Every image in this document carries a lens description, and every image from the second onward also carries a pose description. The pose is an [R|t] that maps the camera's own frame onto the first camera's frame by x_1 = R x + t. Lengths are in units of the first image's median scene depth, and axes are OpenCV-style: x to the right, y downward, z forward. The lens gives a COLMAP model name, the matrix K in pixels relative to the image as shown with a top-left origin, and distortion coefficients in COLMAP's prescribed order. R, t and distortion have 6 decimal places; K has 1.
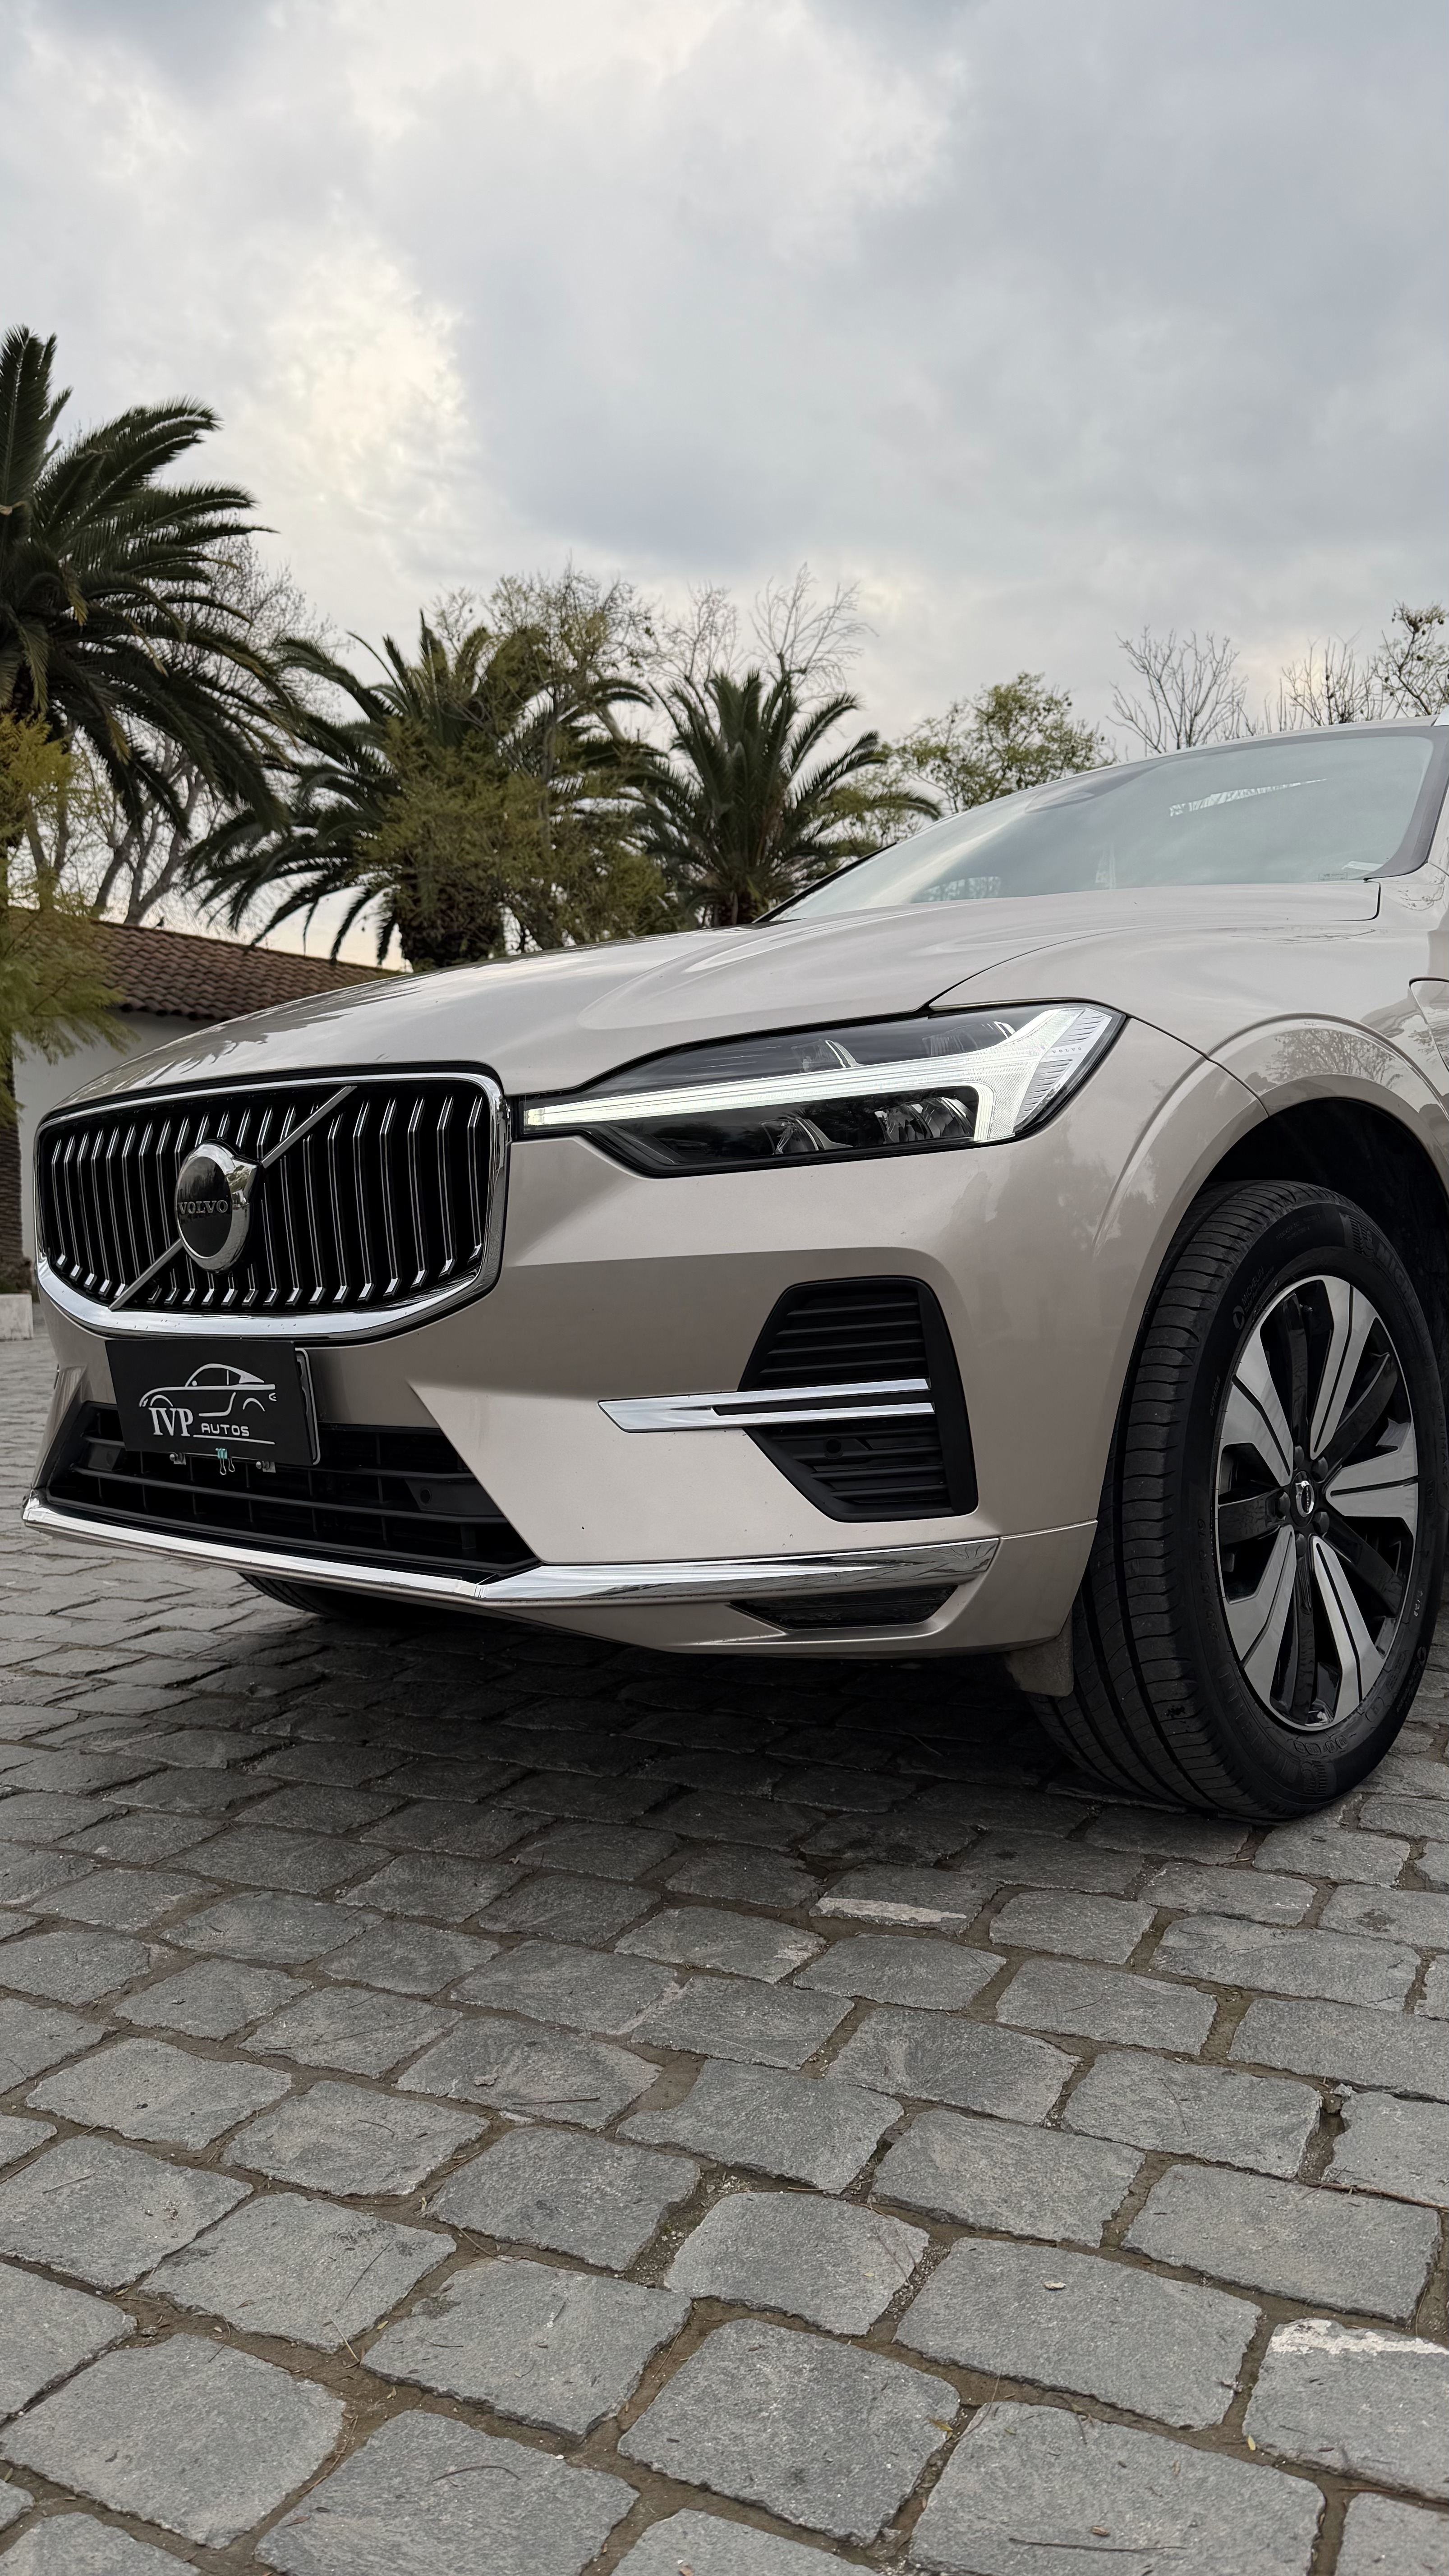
lens RADIAL K [[1820.5, 0, 714.0], [0, 1820.5, 1269.0], [0, 0, 1]] dist [0.065369, -0.089653]
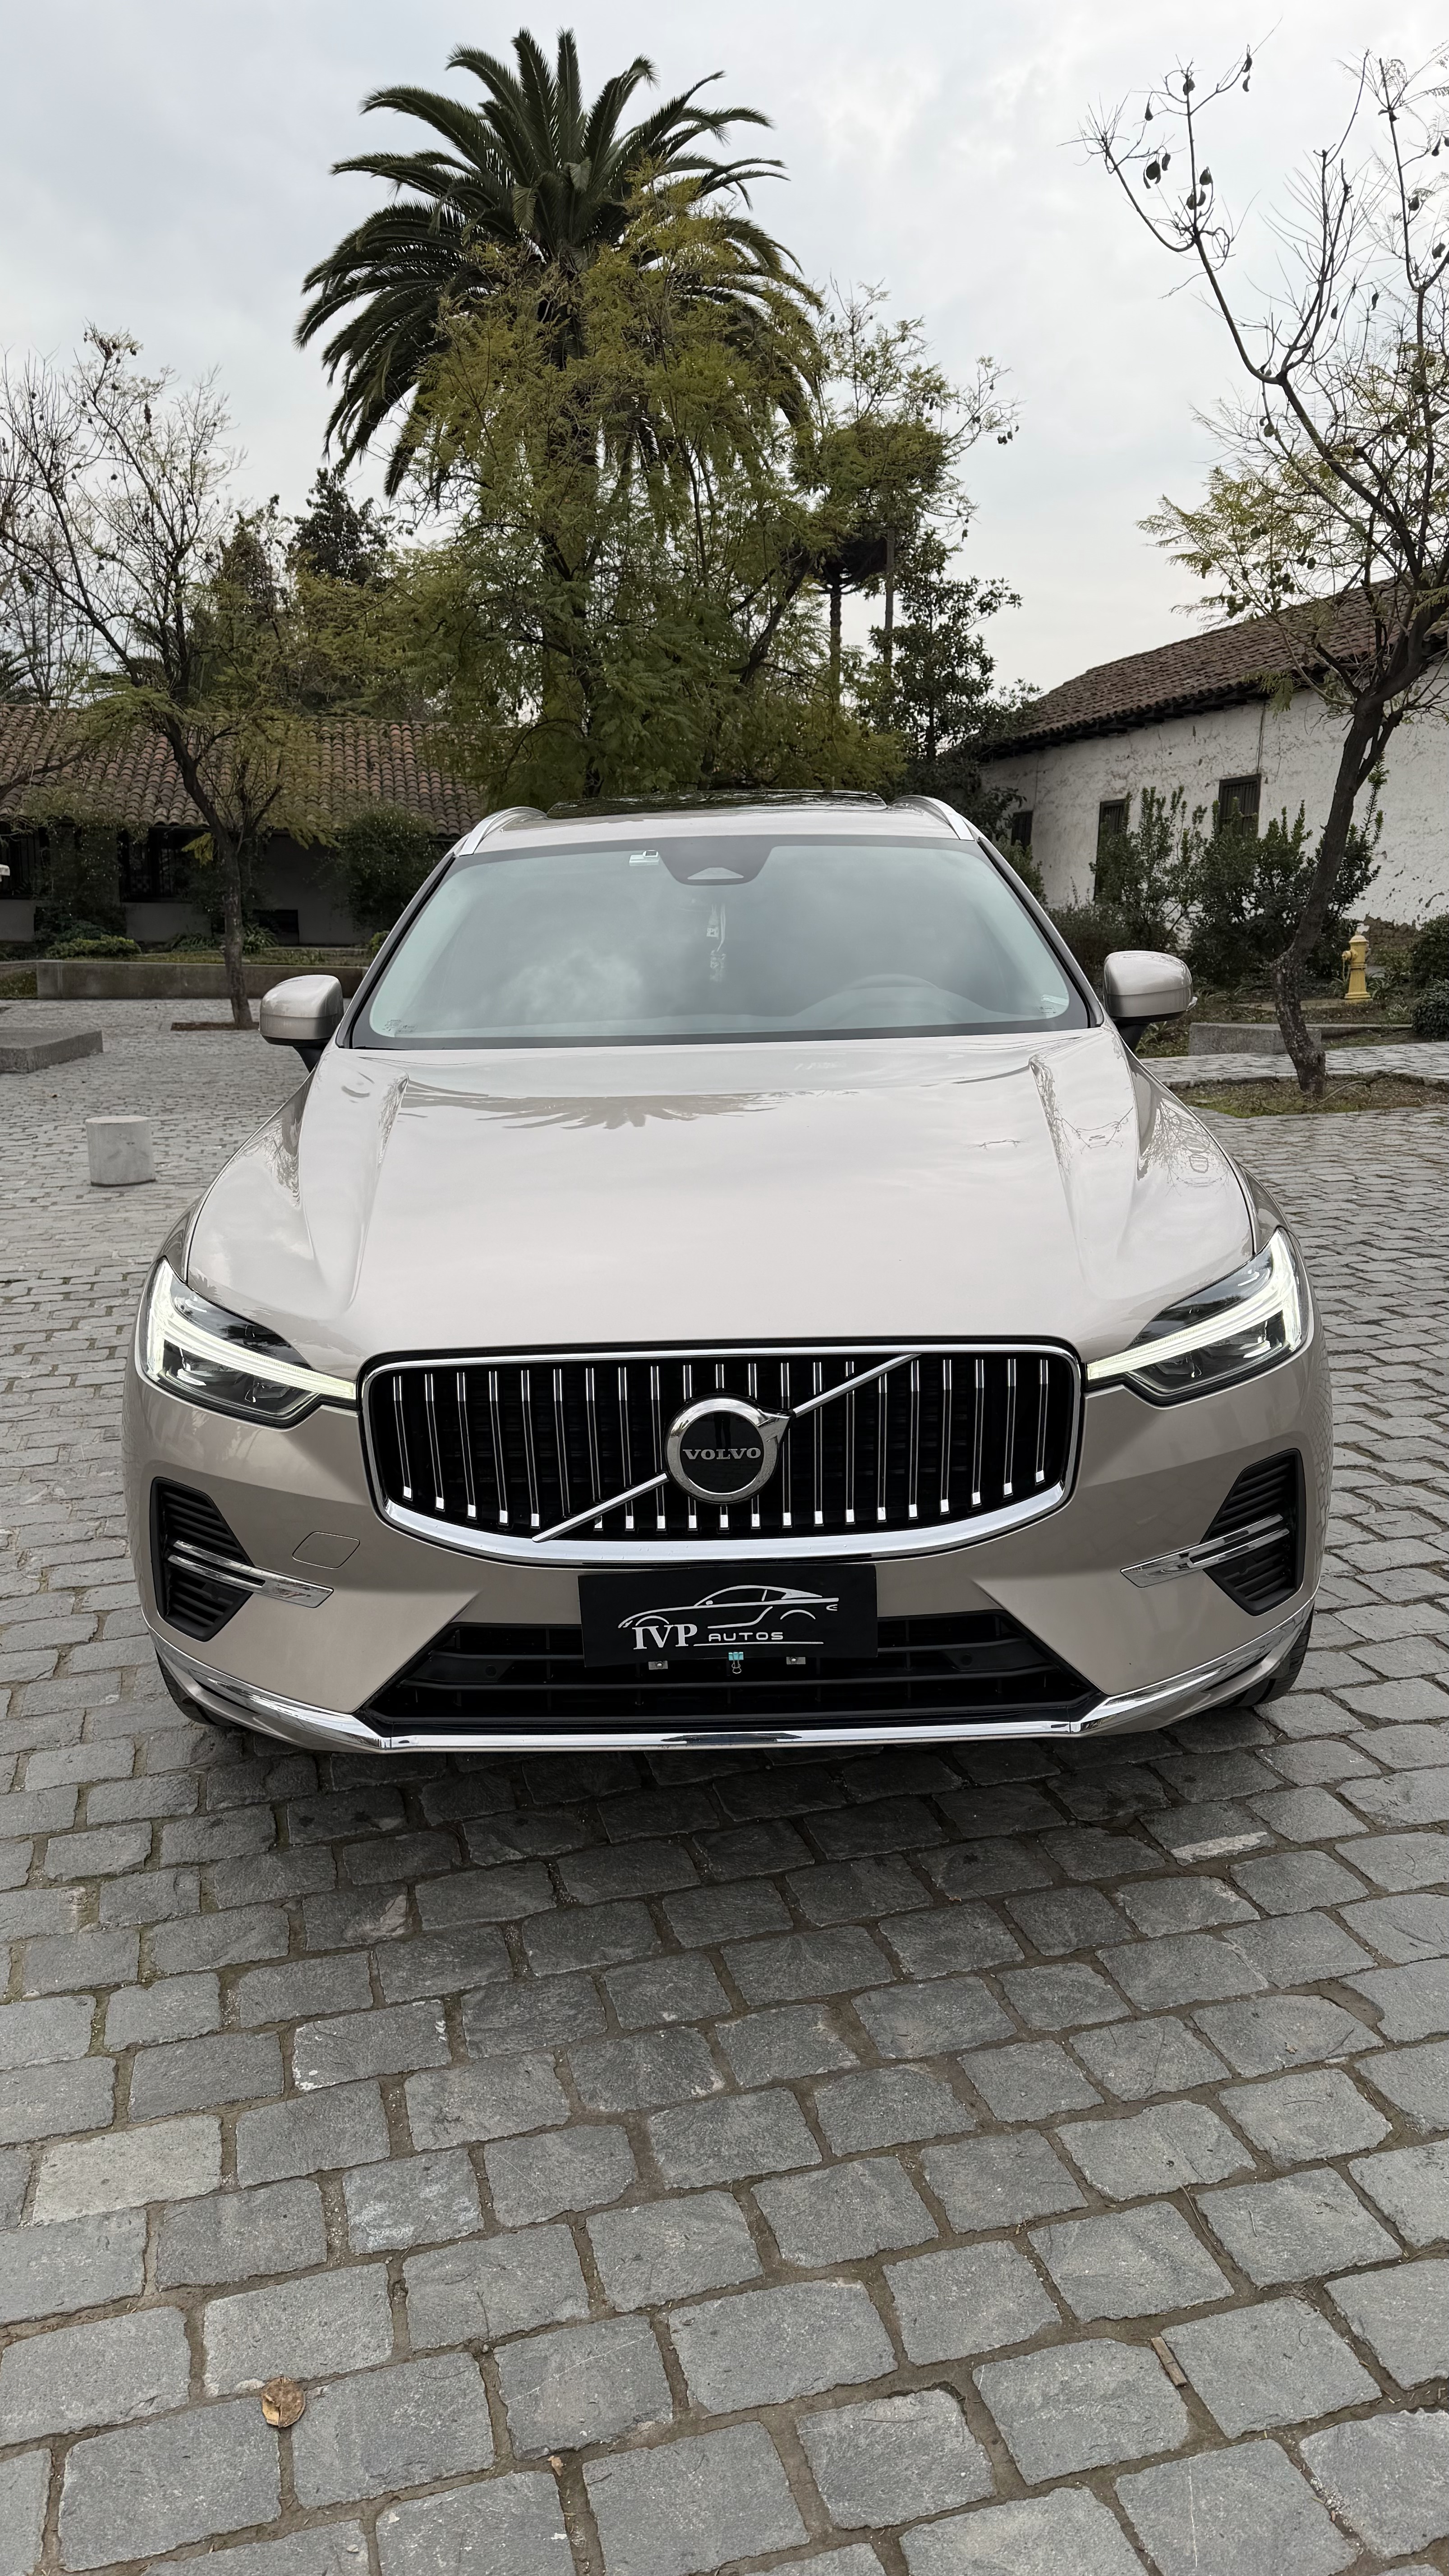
lens RADIAL K [[1820.5, 0, 714.0], [0, 1820.5, 1269.0], [0, 0, 1]] dist [0.065369, -0.089653]
pose [[0.750561, -0.129321, 0.648023, -1.028553], [0.026782, 0.985811, 0.165711, -0.342814], [-0.660258, -0.107021, 0.743375, 0.183801]]
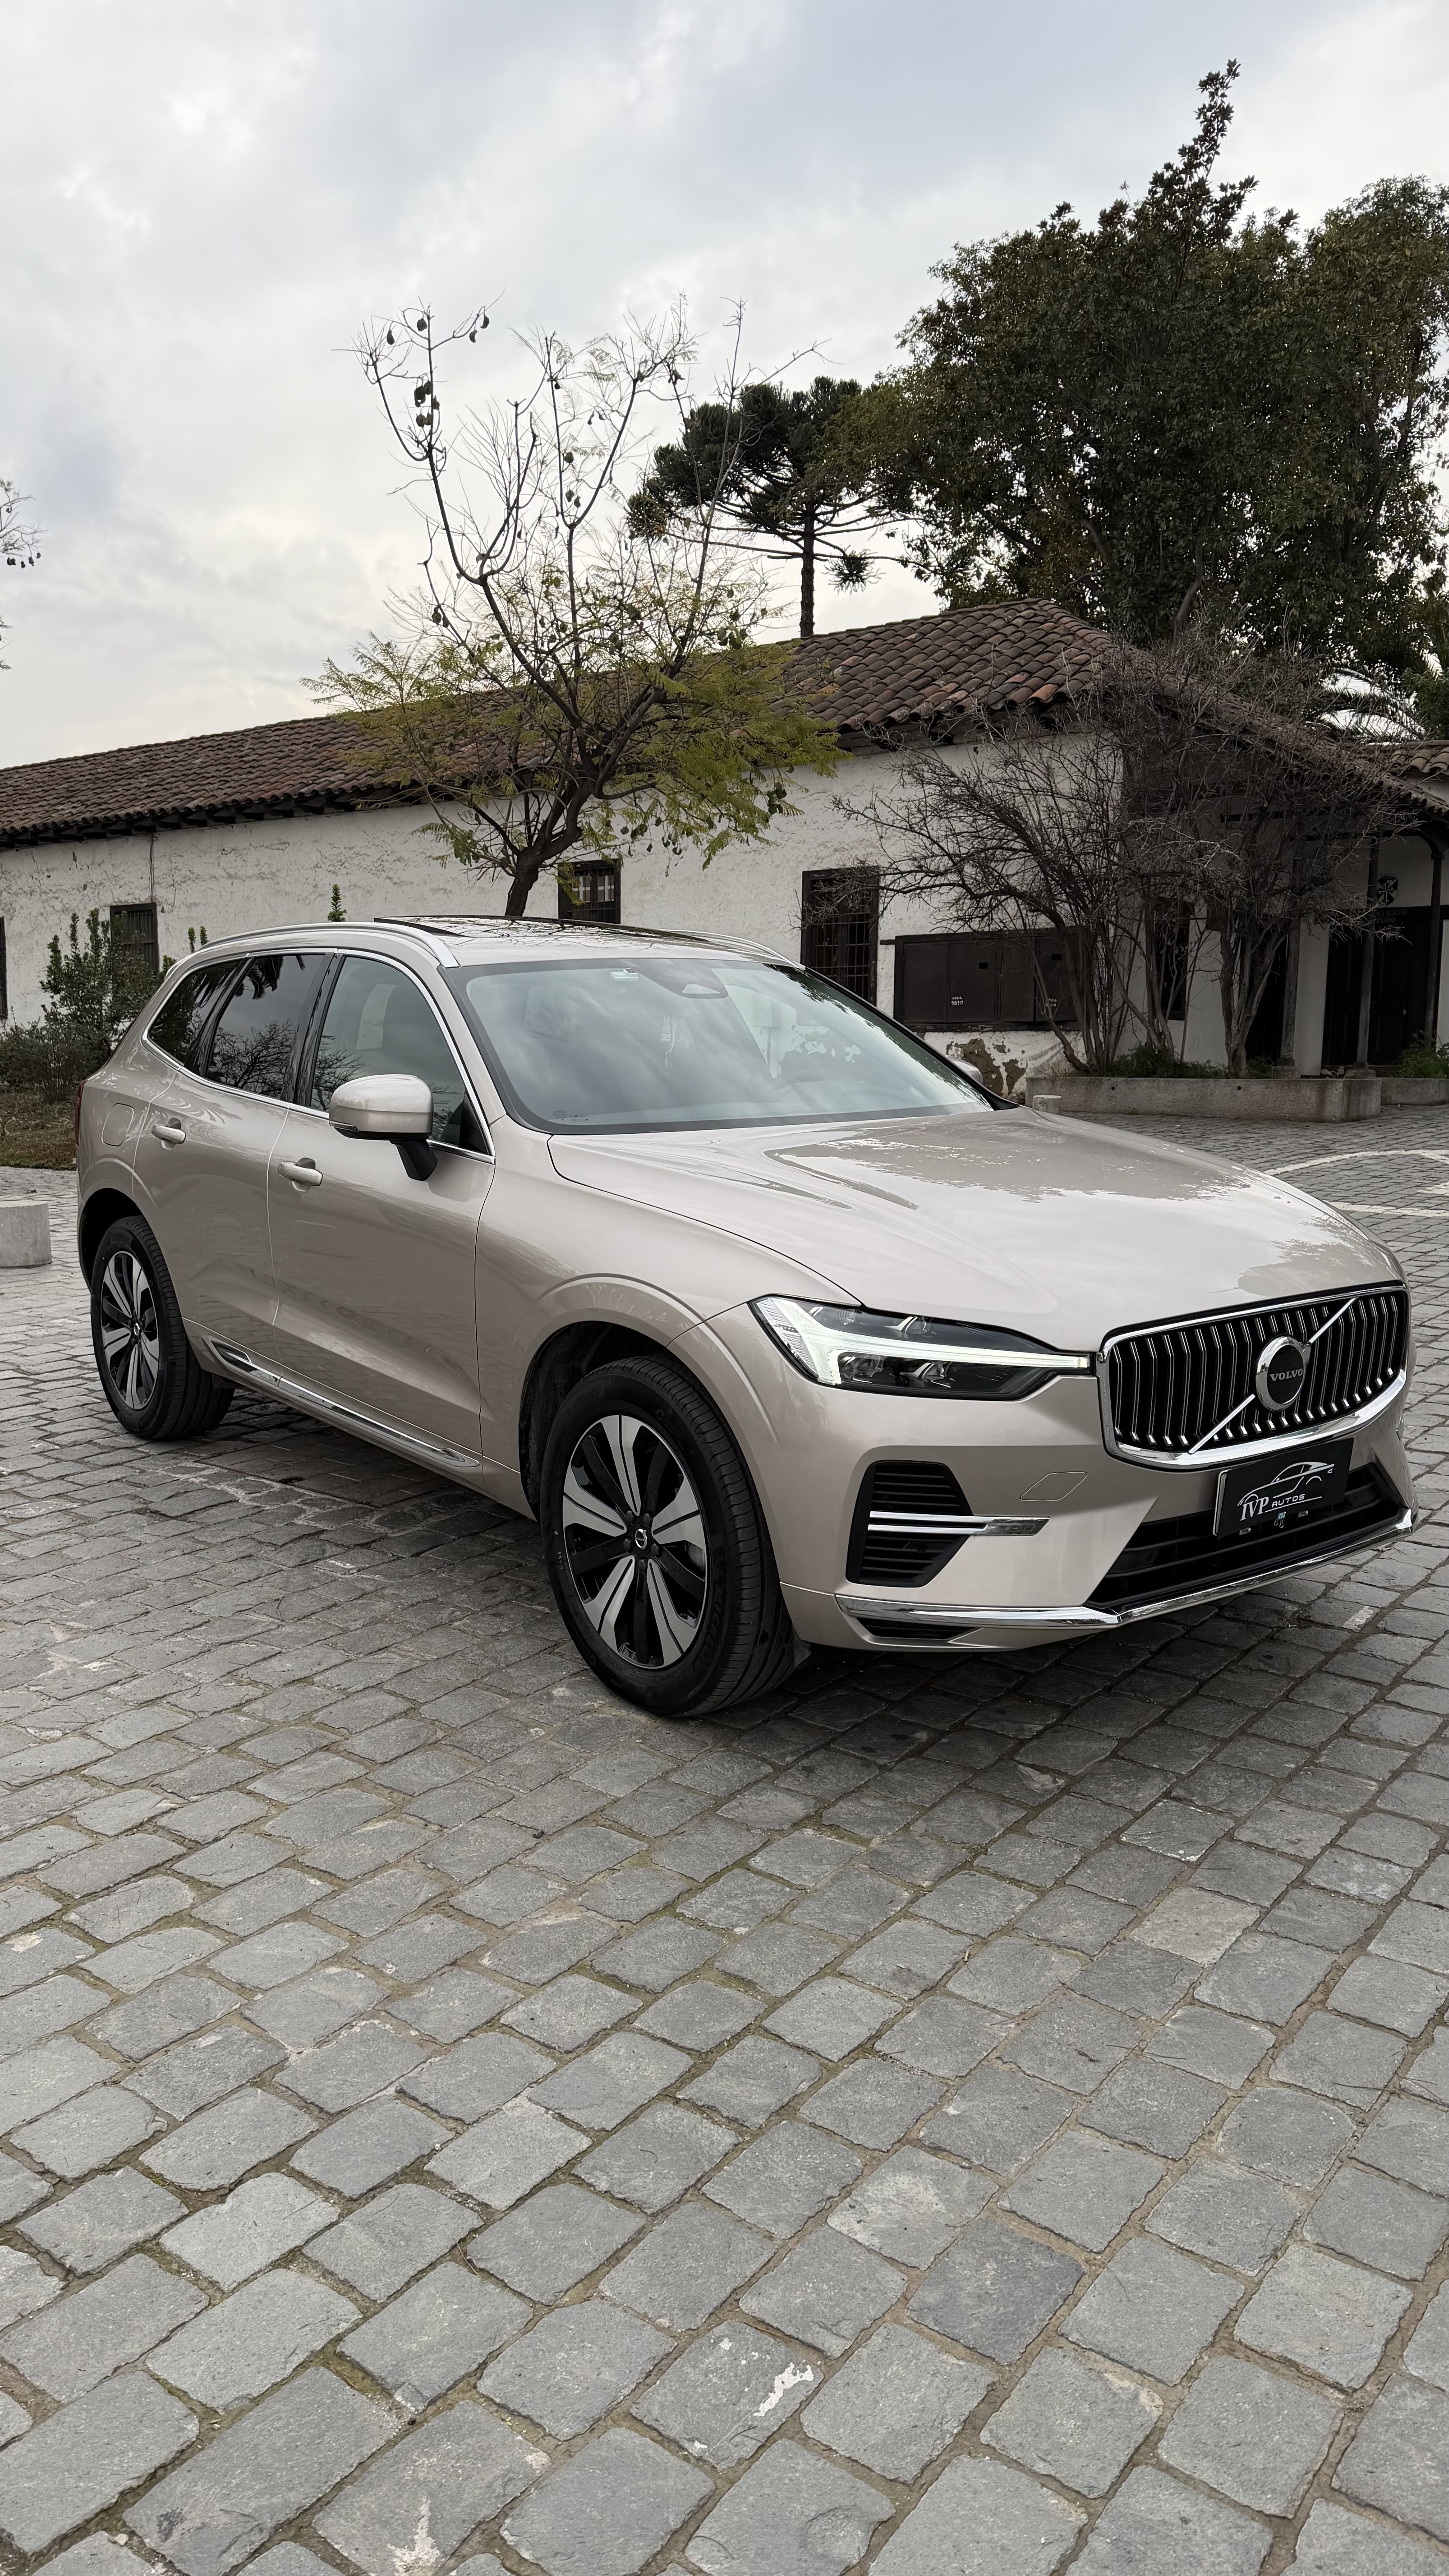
lens RADIAL K [[1798.1, 0, 724.5], [0, 1798.1, 1288.0], [0, 0, 1]] dist [0.009279, -0.000365]
pose [[0.191586, -0.132089, 0.972547, -2.027322], [0.023768, 0.991236, 0.129946, -0.348061], [-0.981188, -0.001780, 0.193046, 1.223946]]
